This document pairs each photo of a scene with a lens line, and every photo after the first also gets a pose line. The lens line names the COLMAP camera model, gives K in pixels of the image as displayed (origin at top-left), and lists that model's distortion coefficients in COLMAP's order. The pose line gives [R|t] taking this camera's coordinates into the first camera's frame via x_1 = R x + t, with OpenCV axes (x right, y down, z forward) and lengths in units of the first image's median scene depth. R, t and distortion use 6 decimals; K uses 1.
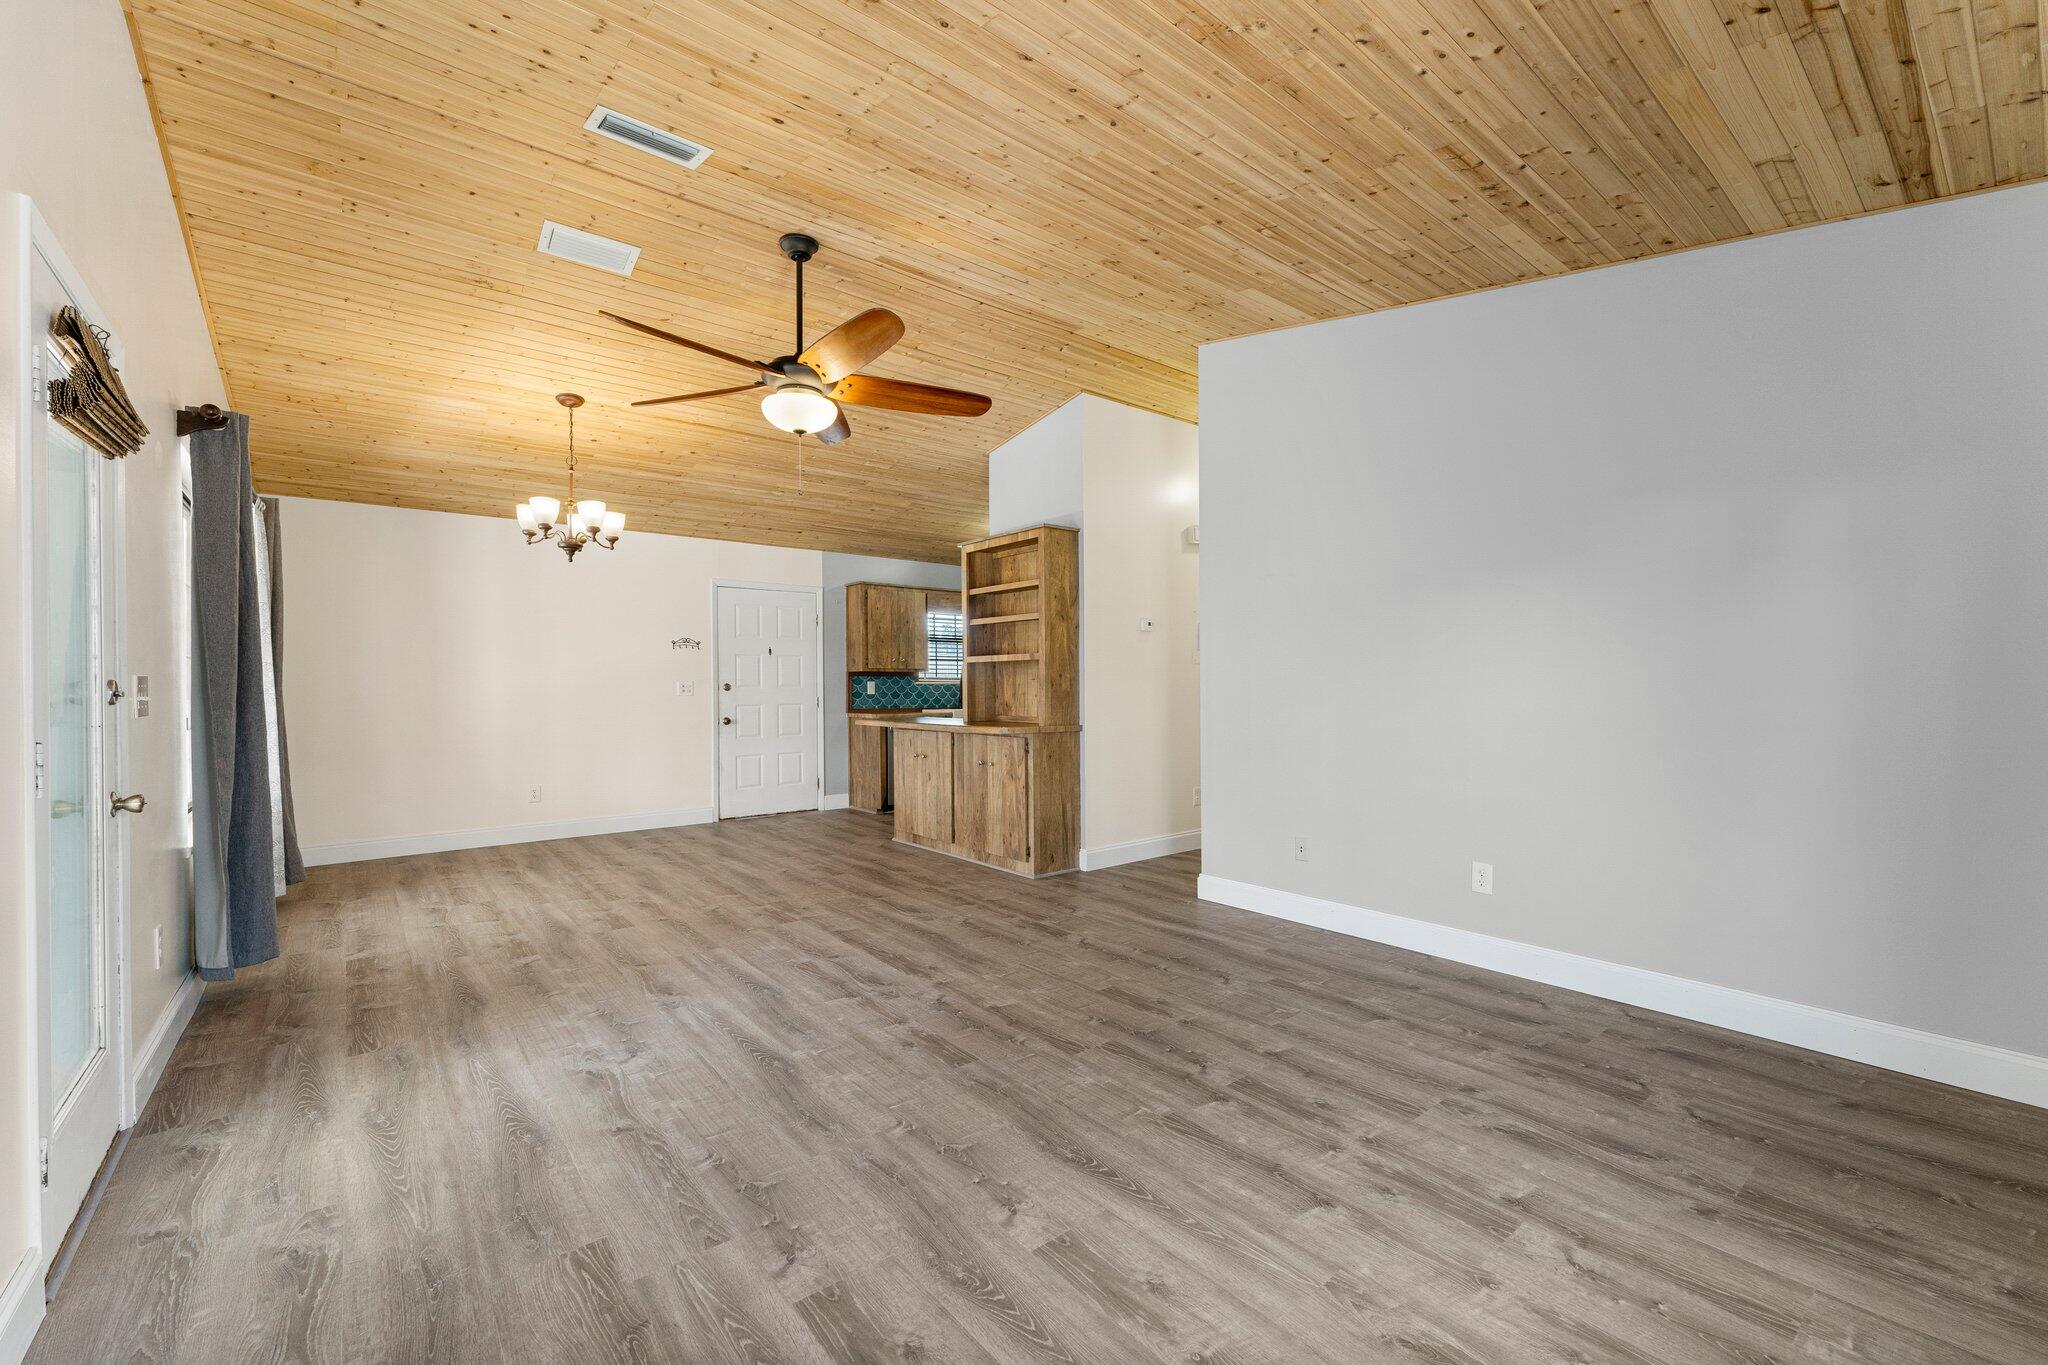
lens RADIAL K [[834.3, 0, 1016.2], [0, 834.3, 687.3], [0, 0, 1]] dist [0.002165, 0.000011]
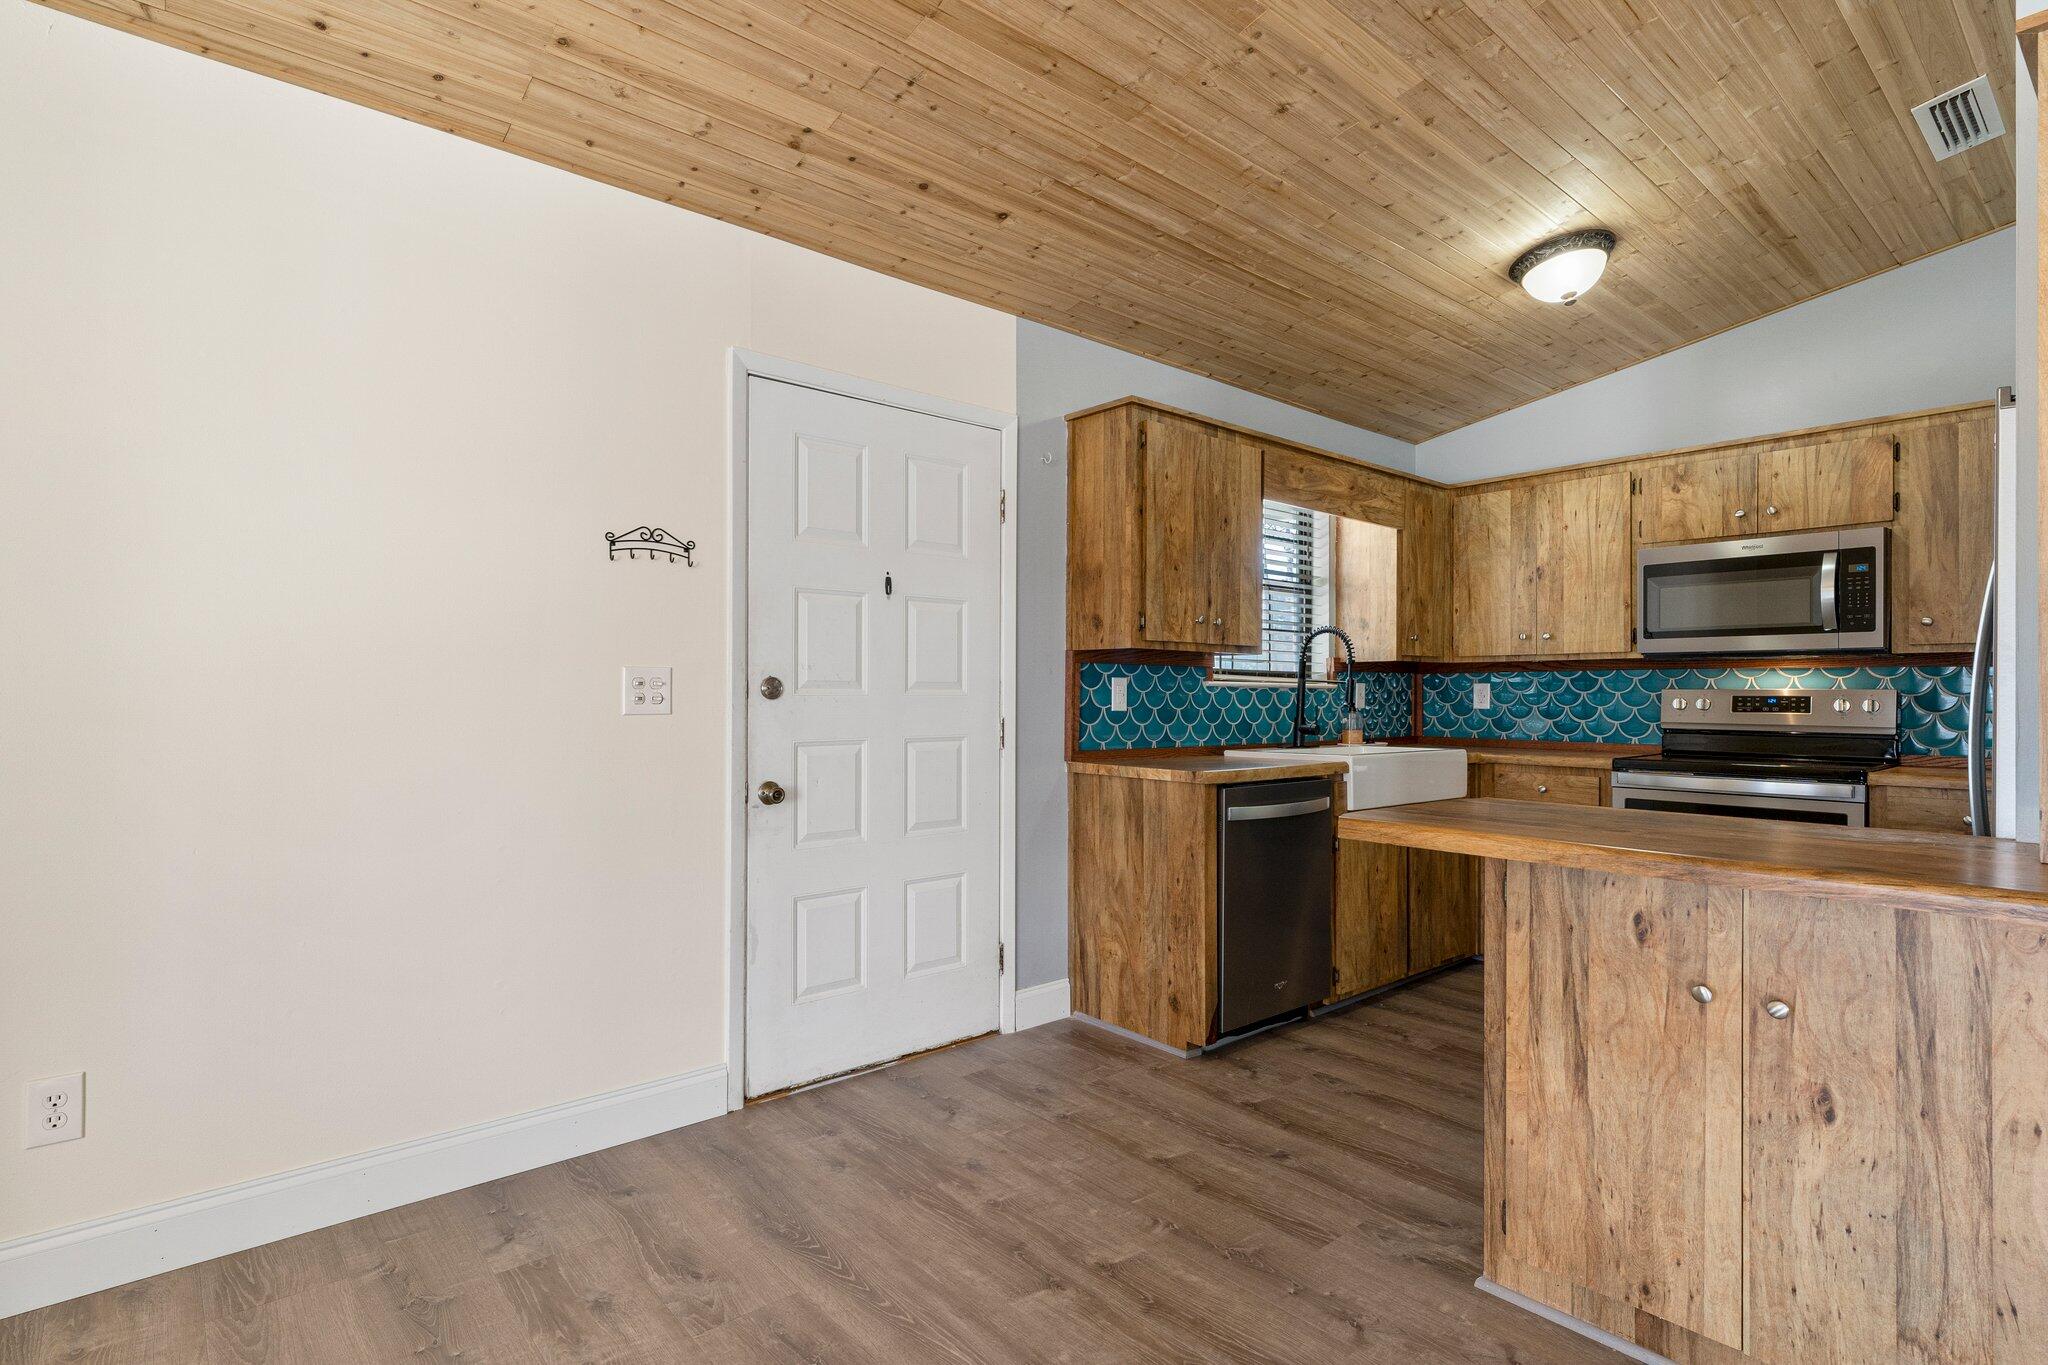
lens RADIAL K [[1041.3, 0, 1017.5], [0, 1041.3, 688.8], [0, 0, 1]] dist [0.011632, -0.000319]
pose [[0.998697, 0.011419, 0.049729, -0.520491], [-0.011206, 0.999927, -0.004563, 0.001643], [-0.049778, 0.004000, 0.998752, 1.134400]]
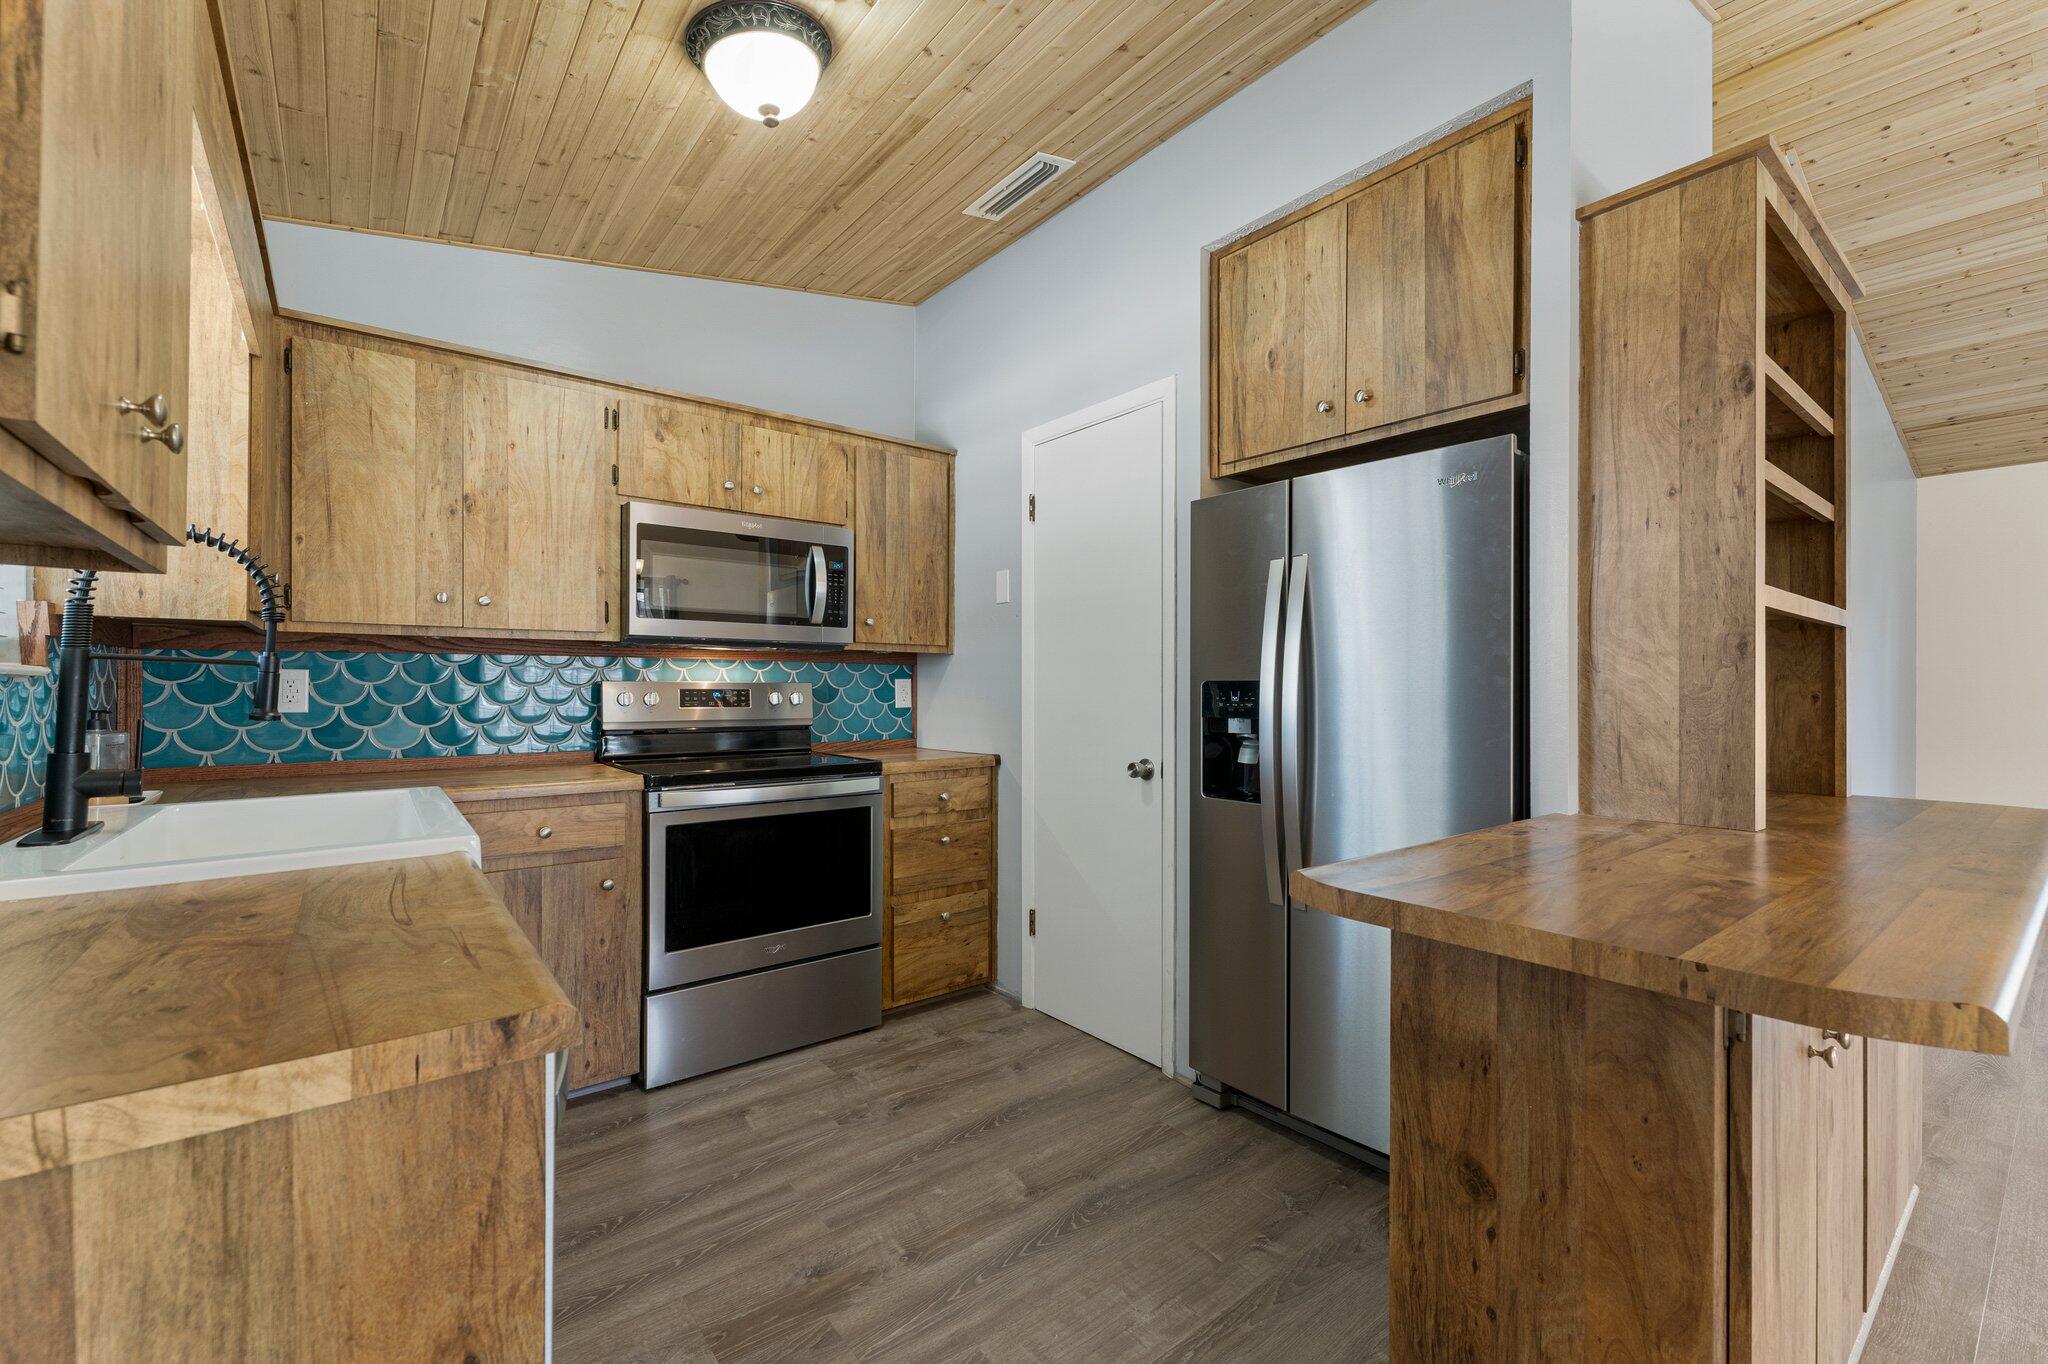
lens RADIAL K [[847.7, 0, 1021.7], [0, 847.7, 685.2], [0, 0, 1]] dist [0.001628, -0.000498]
pose [[-0.009114, 0.009492, 0.999913, -0.505291], [-0.002892, 0.999951, -0.009519, -0.001695], [-0.999954, -0.002979, -0.009086, 1.881161]]
